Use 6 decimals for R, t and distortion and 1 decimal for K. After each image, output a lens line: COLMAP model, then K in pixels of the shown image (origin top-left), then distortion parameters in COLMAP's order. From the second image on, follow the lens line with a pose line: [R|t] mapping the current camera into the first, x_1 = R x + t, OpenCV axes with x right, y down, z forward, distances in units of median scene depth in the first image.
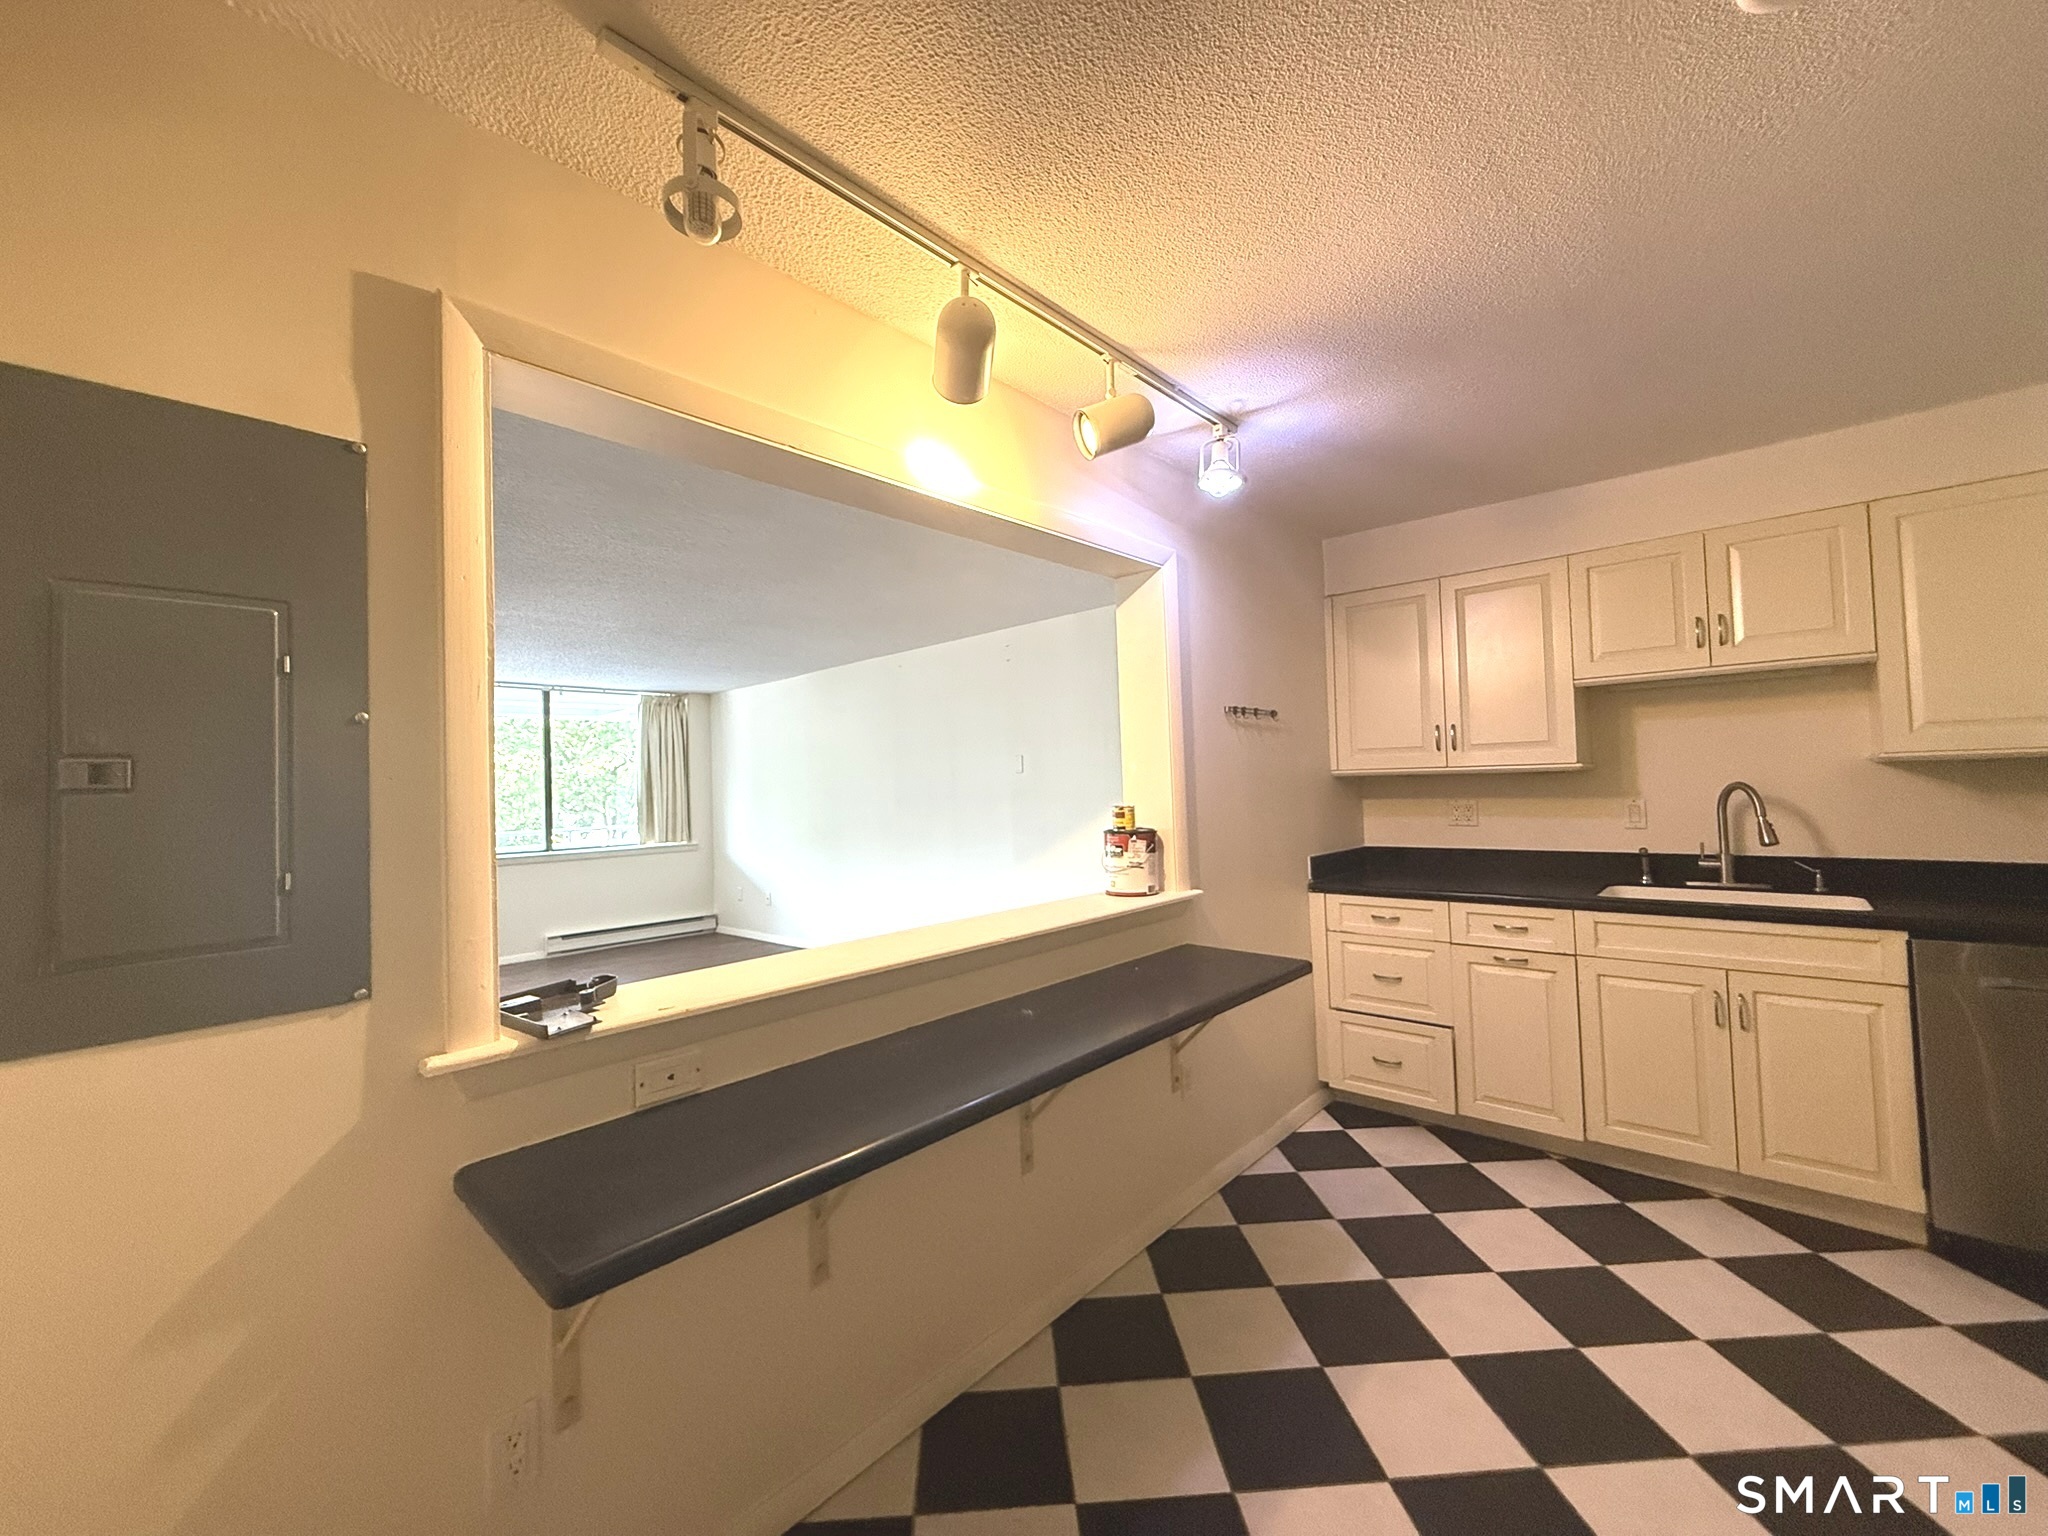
lens RADIAL K [[819.9, 0, 1017.0], [0, 819.9, 761.2], [0, 0, 1]] dist [0.000188, -0.000018]
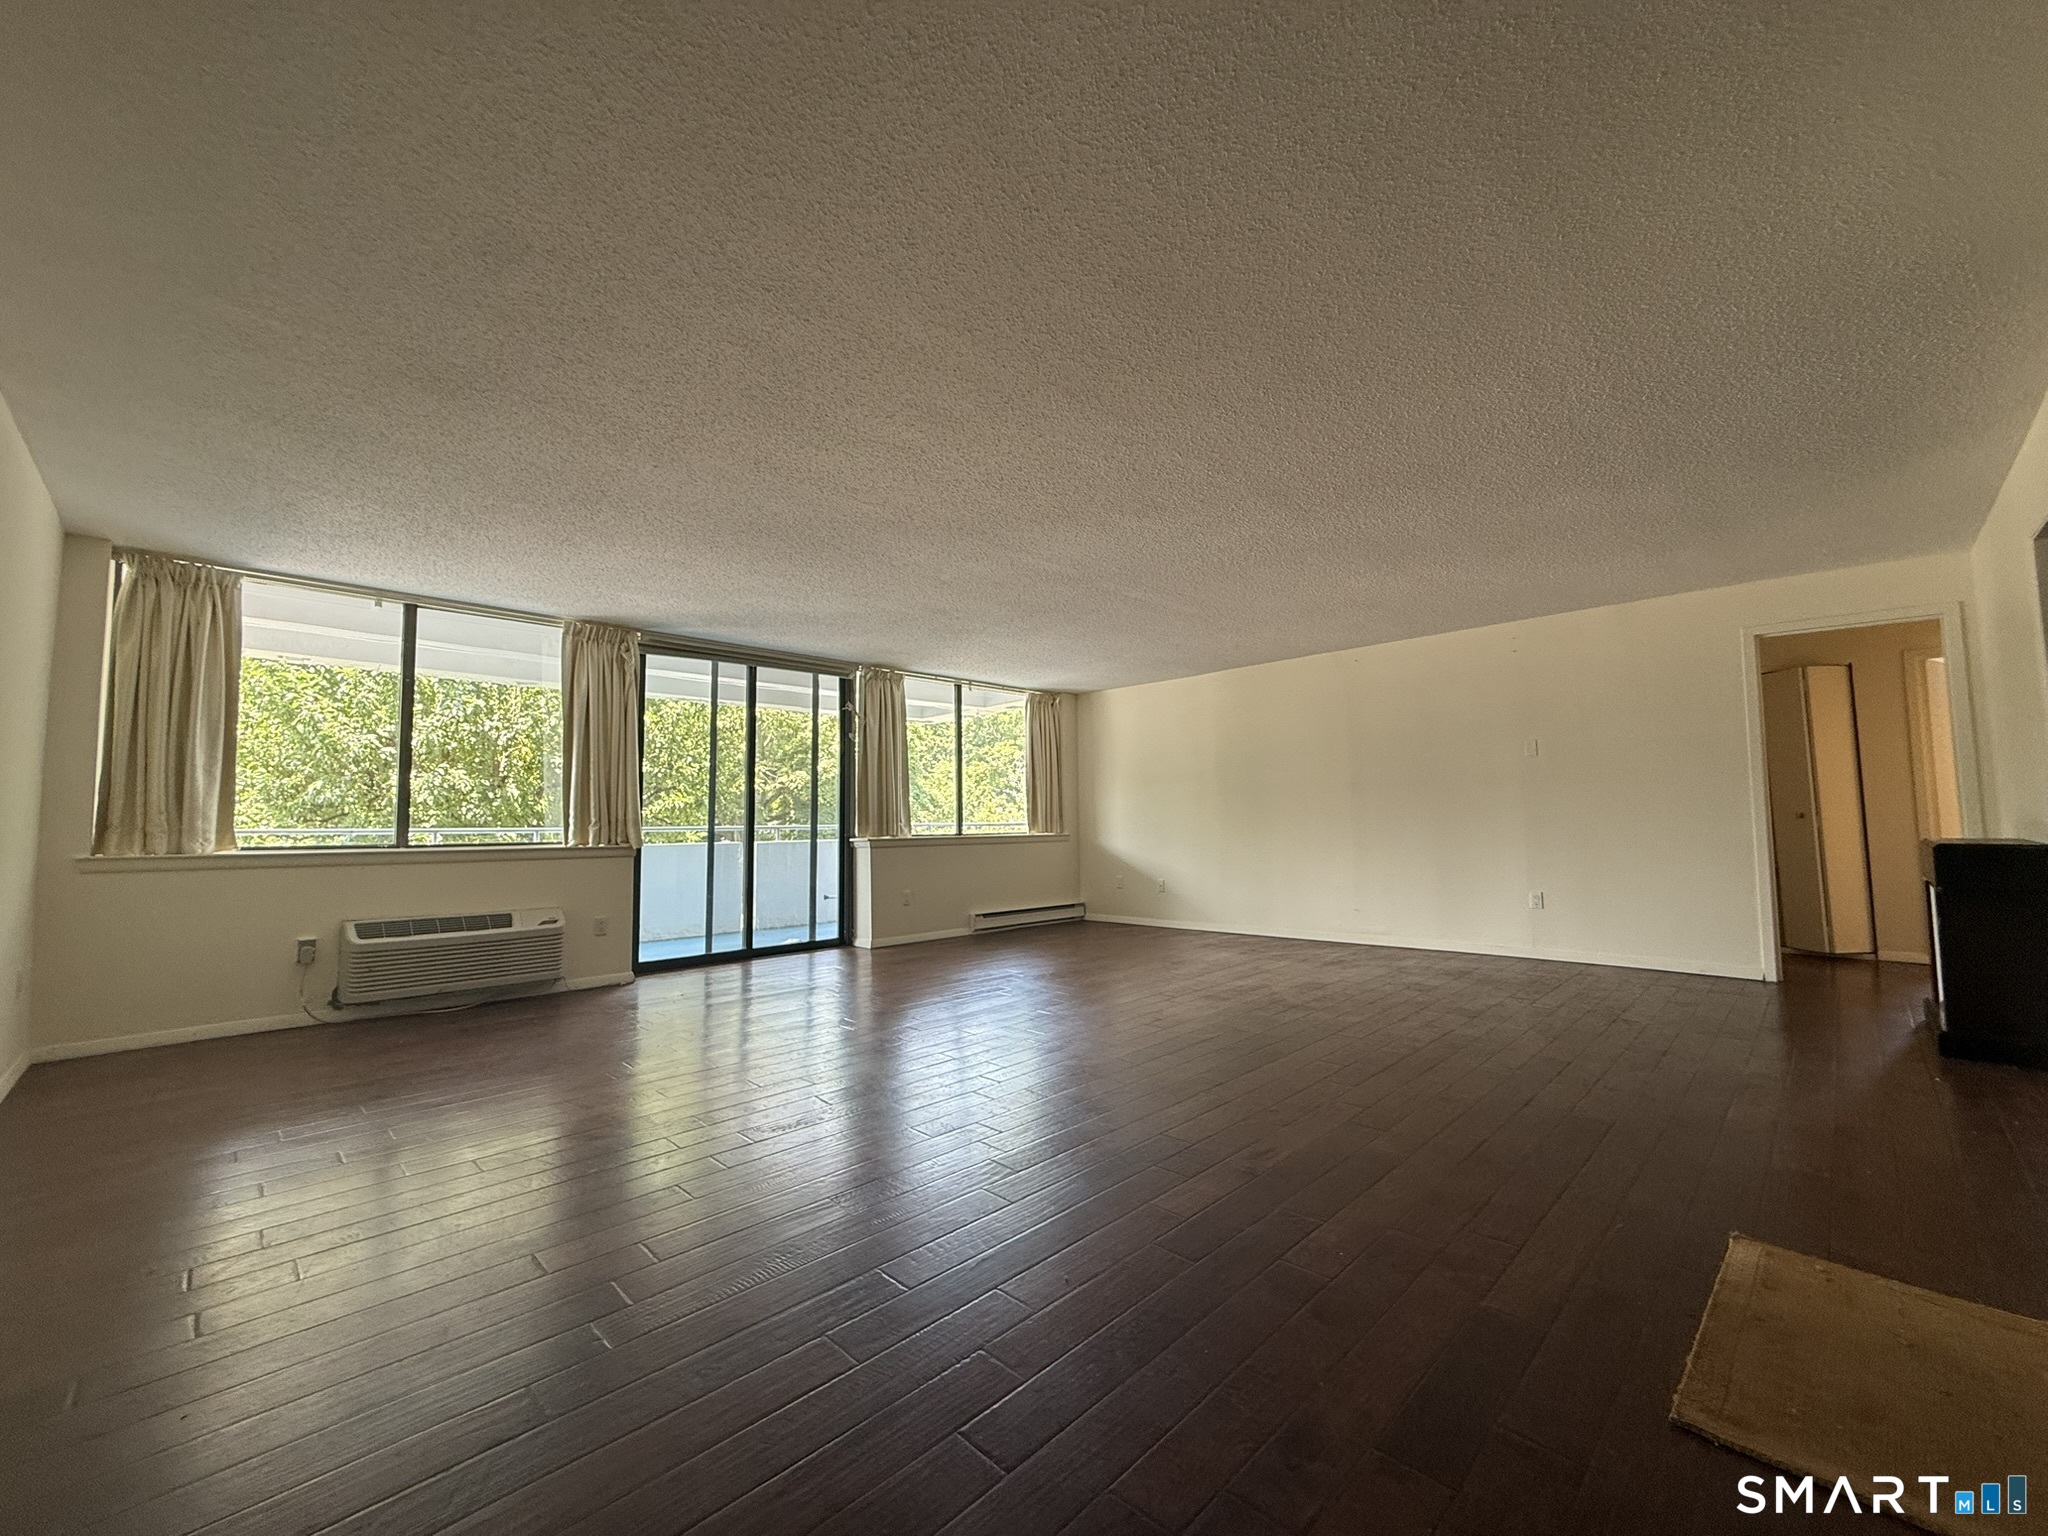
lens RADIAL K [[819.9, 0, 1017.0], [0, 819.9, 761.2], [0, 0, 1]] dist [0.000188, -0.000018]
pose [[0.998980, 0.016390, -0.042086, -0.427954], [-0.018025, 0.999086, -0.038771, 0.049726], [0.041412, 0.039490, 0.998361, -0.066783]]
